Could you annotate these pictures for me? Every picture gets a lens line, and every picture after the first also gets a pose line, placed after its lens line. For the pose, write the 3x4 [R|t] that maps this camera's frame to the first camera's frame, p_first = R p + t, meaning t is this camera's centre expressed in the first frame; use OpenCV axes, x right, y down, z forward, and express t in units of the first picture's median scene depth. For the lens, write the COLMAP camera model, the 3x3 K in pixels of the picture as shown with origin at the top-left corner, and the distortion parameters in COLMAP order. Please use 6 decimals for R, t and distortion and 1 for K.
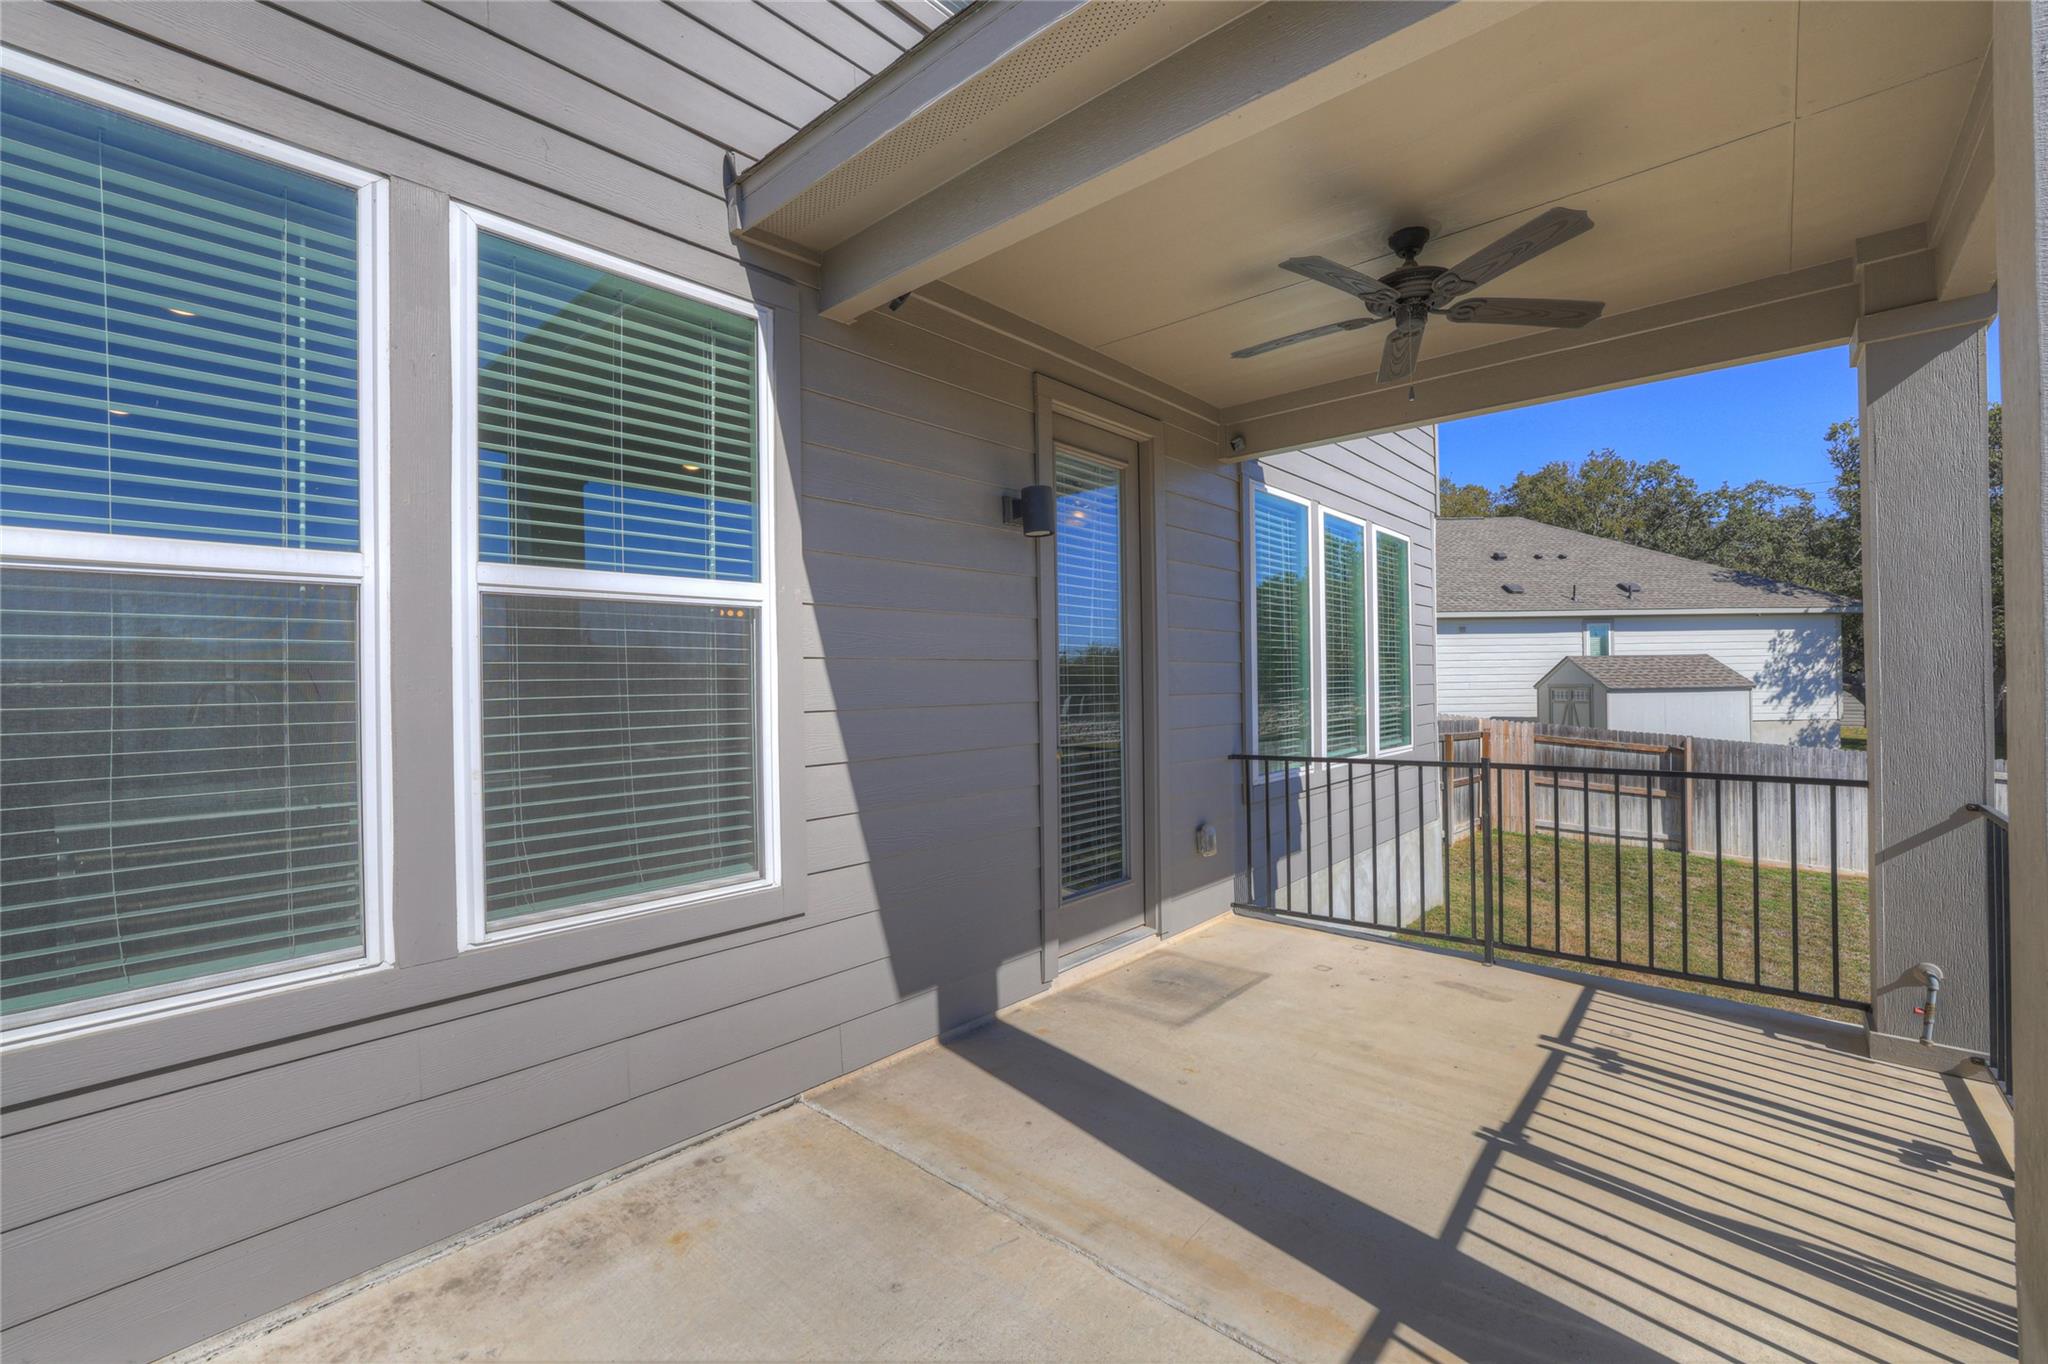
lens RADIAL K [[879.7, 0, 1009.7], [0, 879.7, 677.3], [0, 0, 1]] dist [-0.050994, 0.021116]
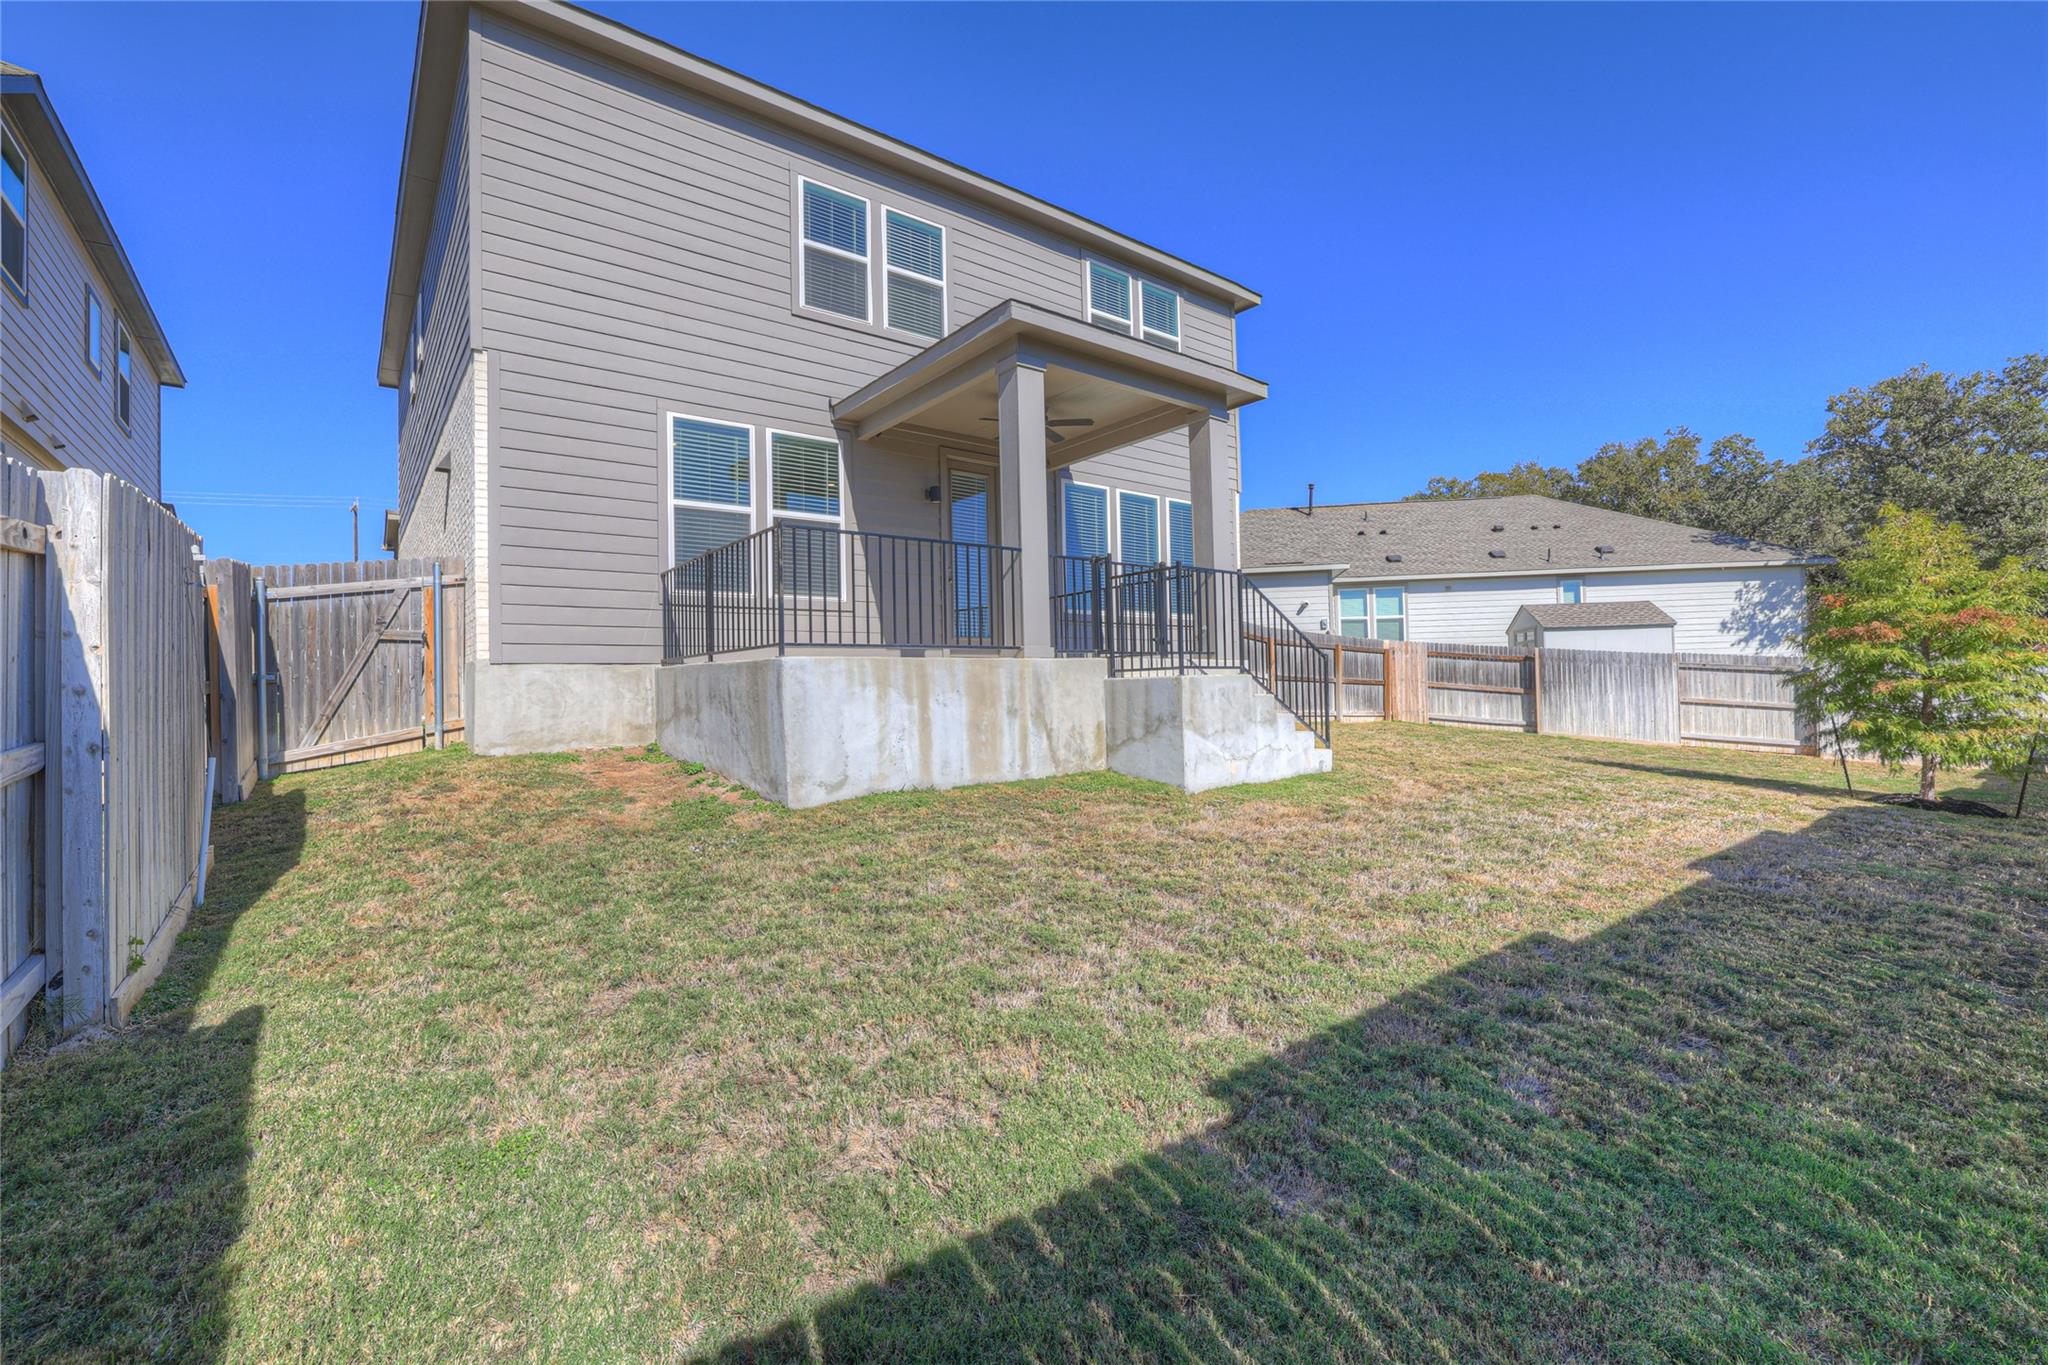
lens RADIAL K [[879.7, 0, 1009.7], [0, 879.7, 677.8], [0, 0, 1]] dist [-0.050994, 0.021116]
pose [[0.983125, -0.009502, -0.182688, 0.783487], [0.007910, 0.999924, -0.009440, 0.442812], [0.182763, 0.007836, 0.983126, -1.795934]]
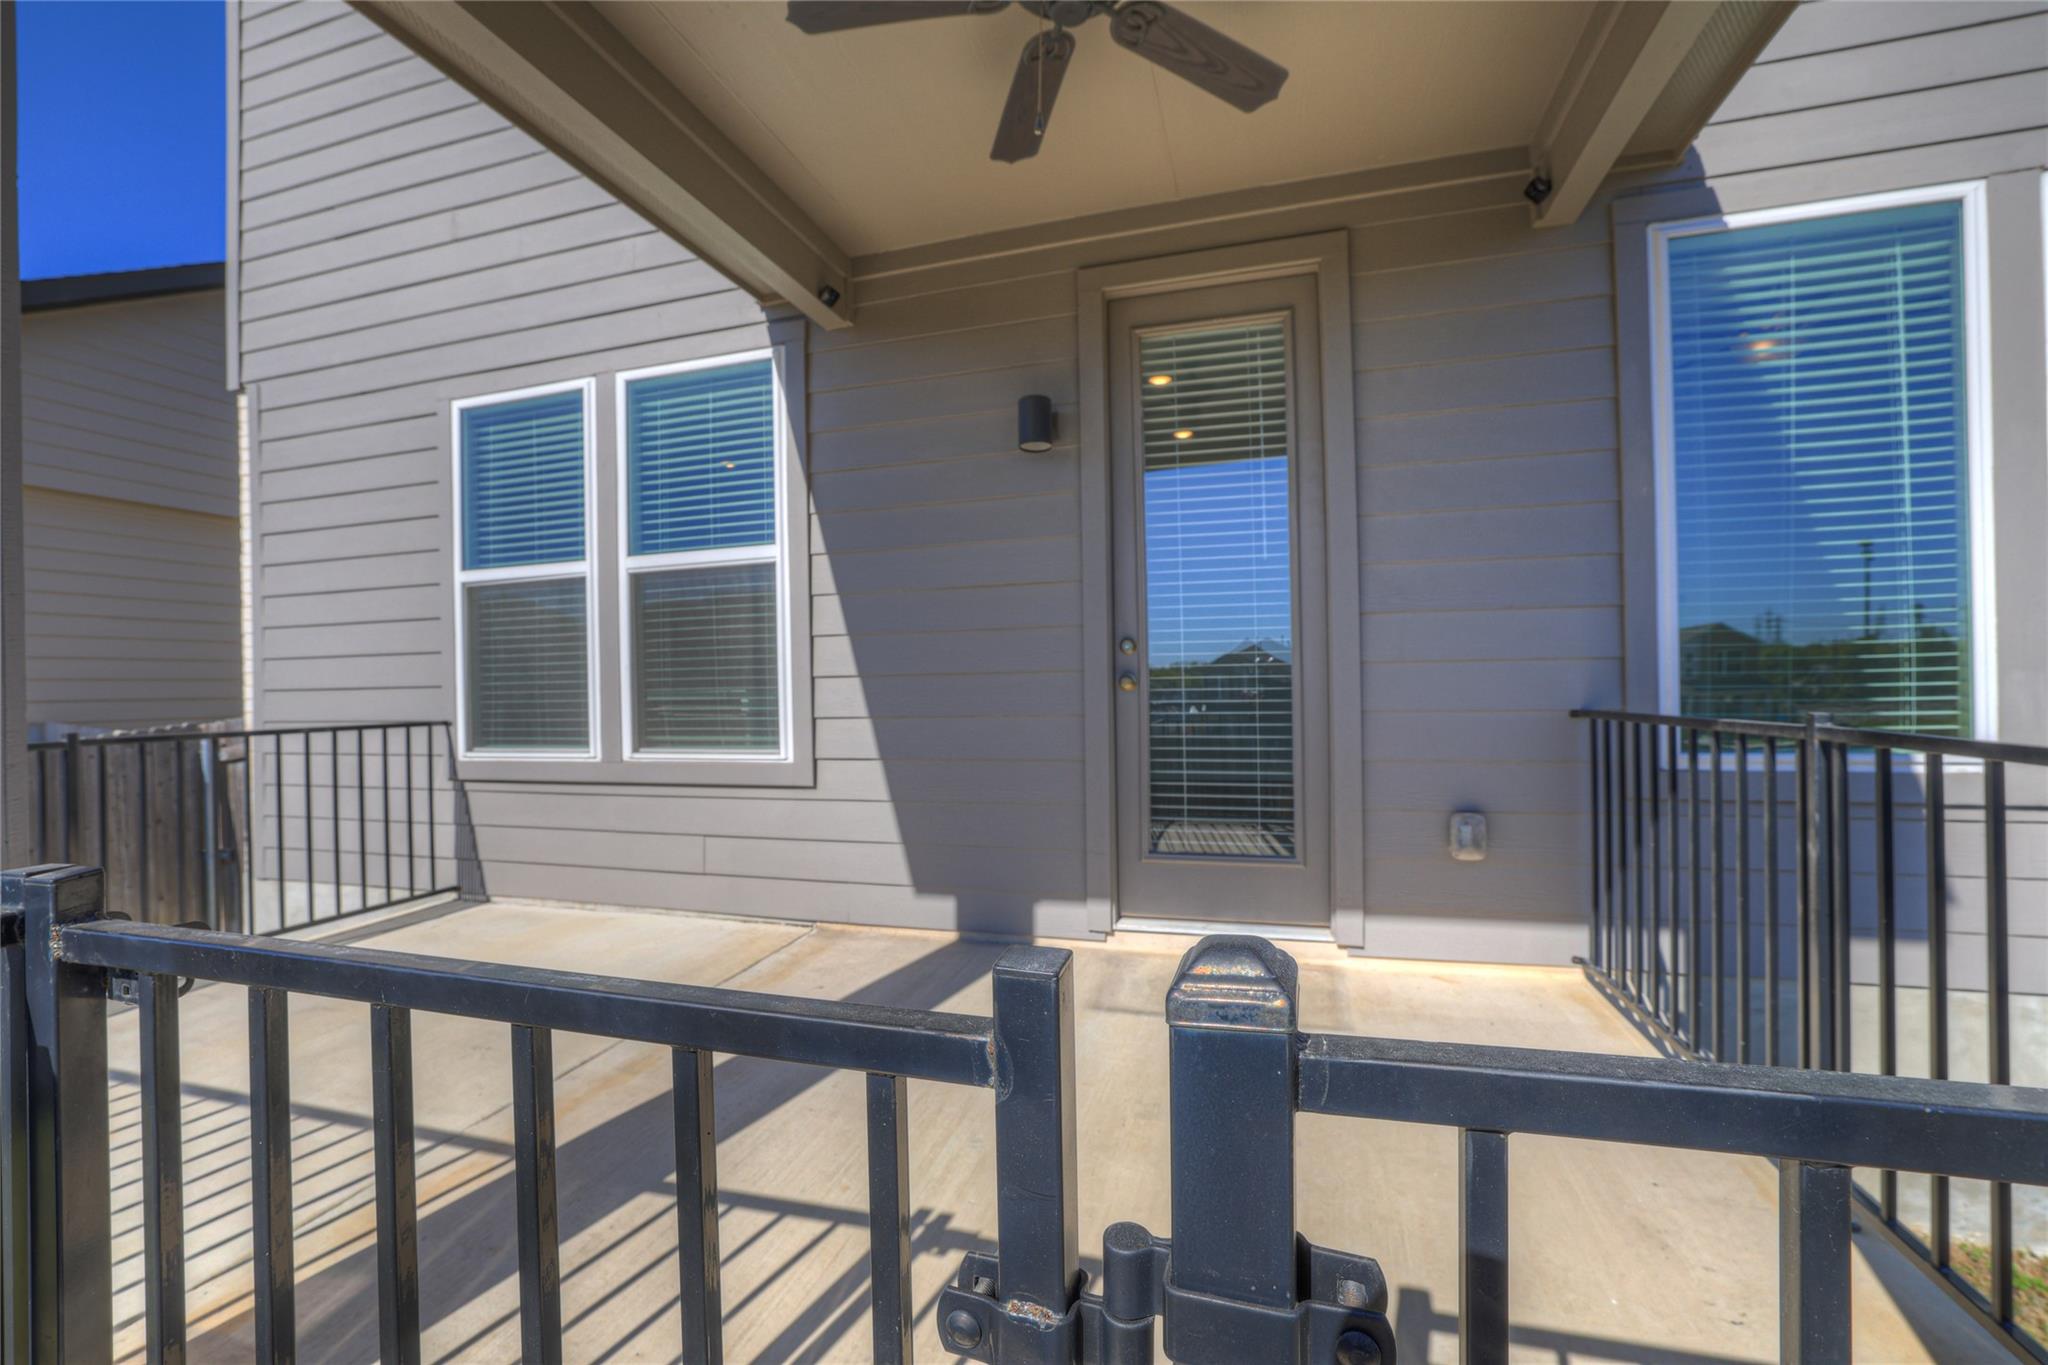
lens RADIAL K [[879.7, 0, 1009.7], [0, 879.7, 677.8], [0, 0, 1]] dist [-0.050994, 0.021116]
pose [[0.422551, 0.005409, -0.906323, 0.861404], [0.020393, 0.999672, 0.015474, 0.068381], [0.906110, -0.025021, 0.422302, 0.554776]]
